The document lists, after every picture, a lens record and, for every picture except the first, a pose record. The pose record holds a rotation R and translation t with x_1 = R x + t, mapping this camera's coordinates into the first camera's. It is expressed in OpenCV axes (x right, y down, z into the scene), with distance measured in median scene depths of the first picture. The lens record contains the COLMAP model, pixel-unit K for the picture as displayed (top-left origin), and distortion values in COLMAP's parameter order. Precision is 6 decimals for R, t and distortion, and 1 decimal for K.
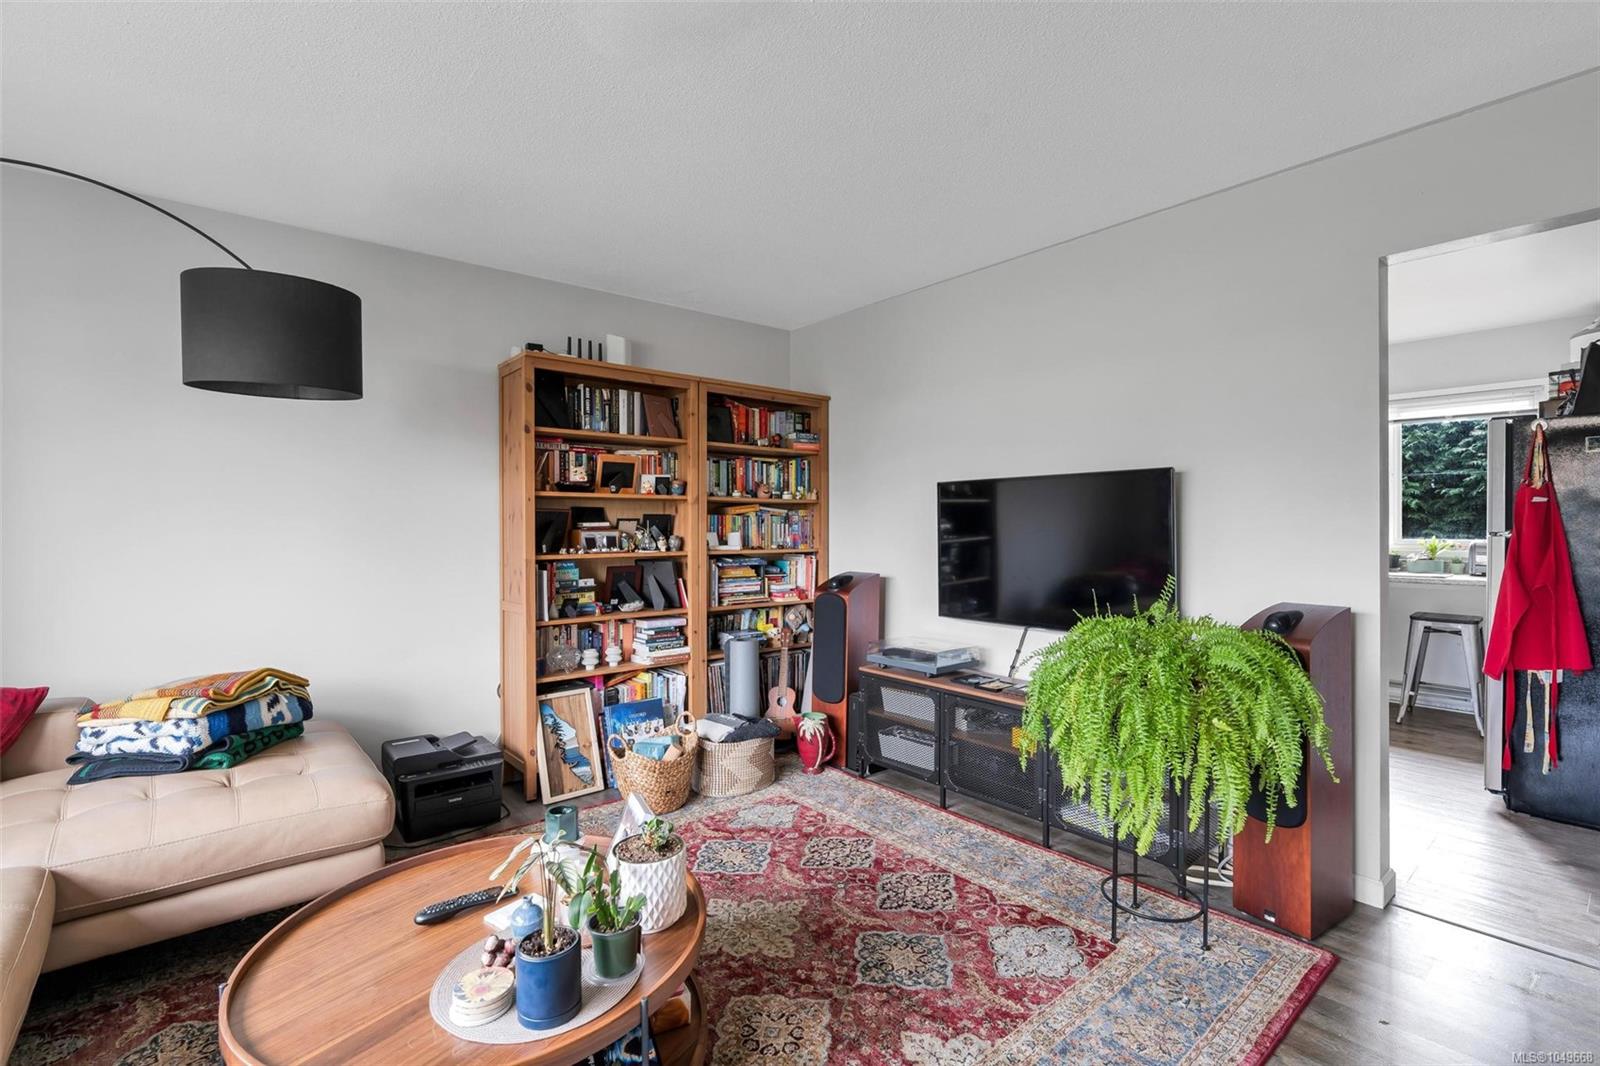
lens RADIAL K [[734.5, 0, 806.2], [0, 734.5, 531.7], [0, 0, 1]] dist [-0.002493, 0.001941]
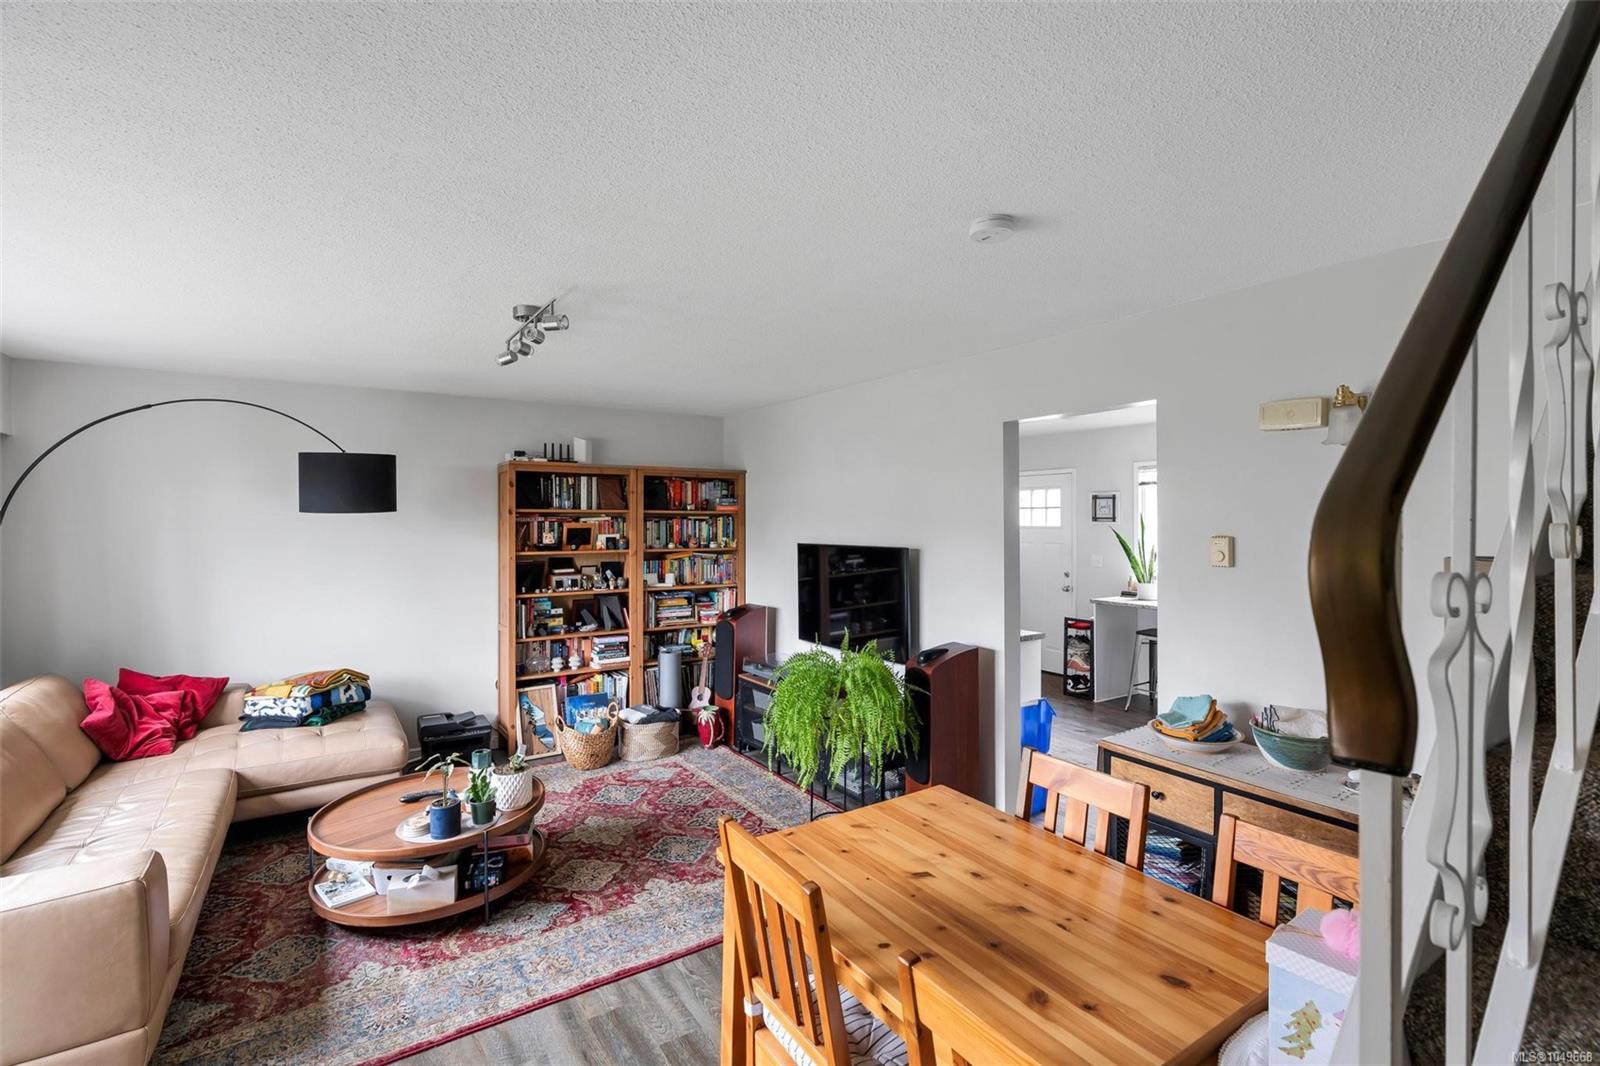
lens RADIAL K [[734.5, 0, 803.8], [0, 734.5, 517.4], [0, 0, 1]] dist [-0.002493, 0.001941]
pose [[0.993951, 0.001744, -0.109807, 0.386405], [-0.003205, 0.999909, -0.013137, -0.110851], [0.109774, 0.013409, 0.993866, -0.438106]]
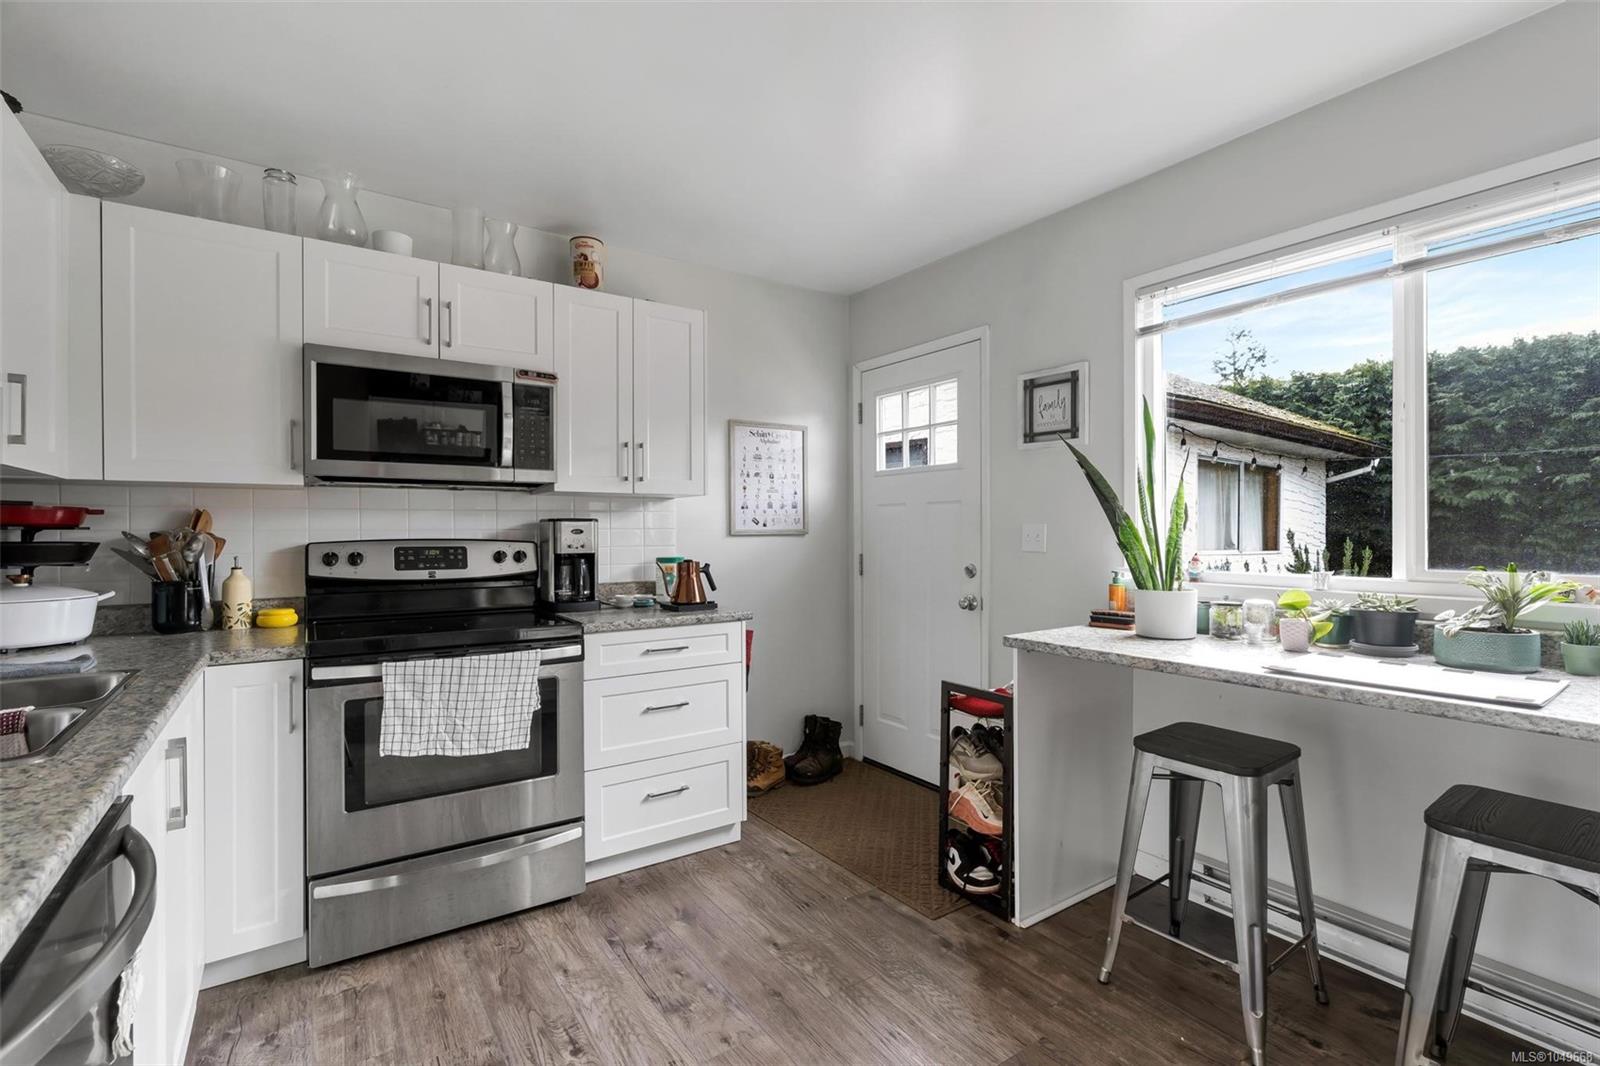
lens RADIAL K [[734.5, 0, 805.3], [0, 734.5, 535.5], [0, 0, 1]] dist [-0.002493, 0.001941]
pose [[0.996293, -0.000854, -0.086016, 0.815833], [0.000722, 0.999999, -0.001570, -0.011820], [0.086018, 0.001503, 0.996292, 0.921705]]
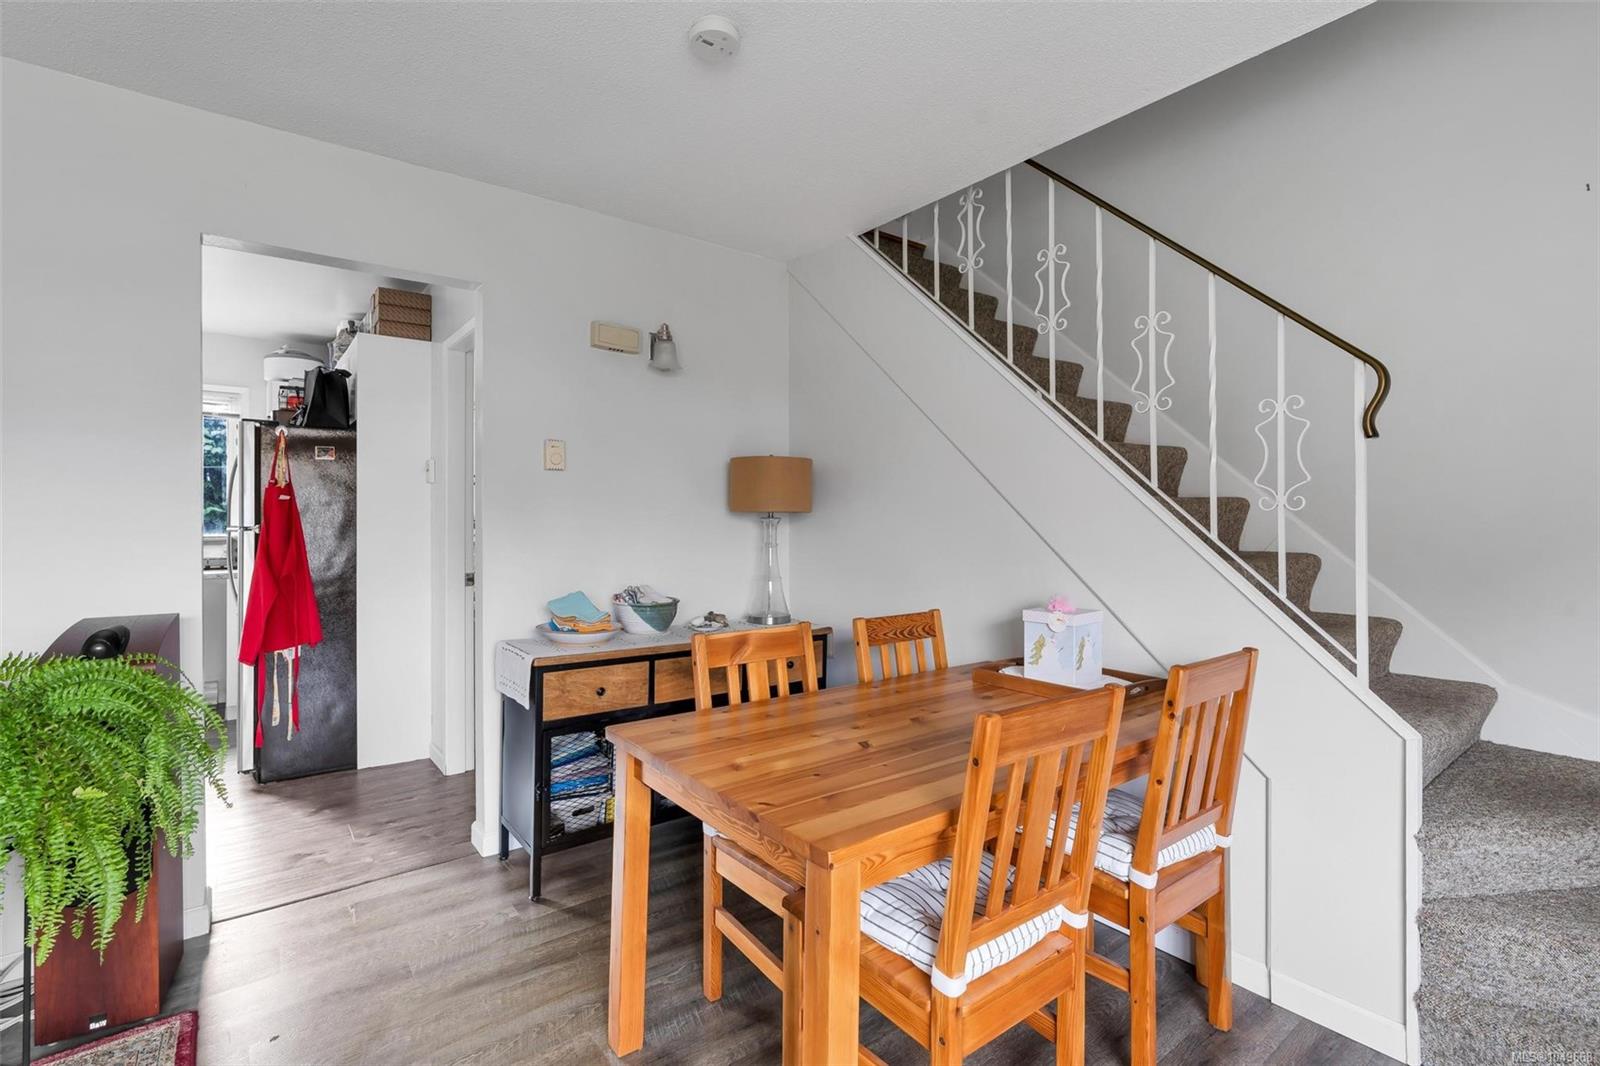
lens RADIAL K [[734.5, 0, 801.2], [0, 734.5, 511.8], [0, 0, 1]] dist [-0.002493, 0.001941]
pose [[0.042882, 0.008045, 0.999048, -0.089146], [0.011065, 0.999902, -0.008527, -0.003536], [-0.999019, 0.011420, 0.042789, 0.153219]]
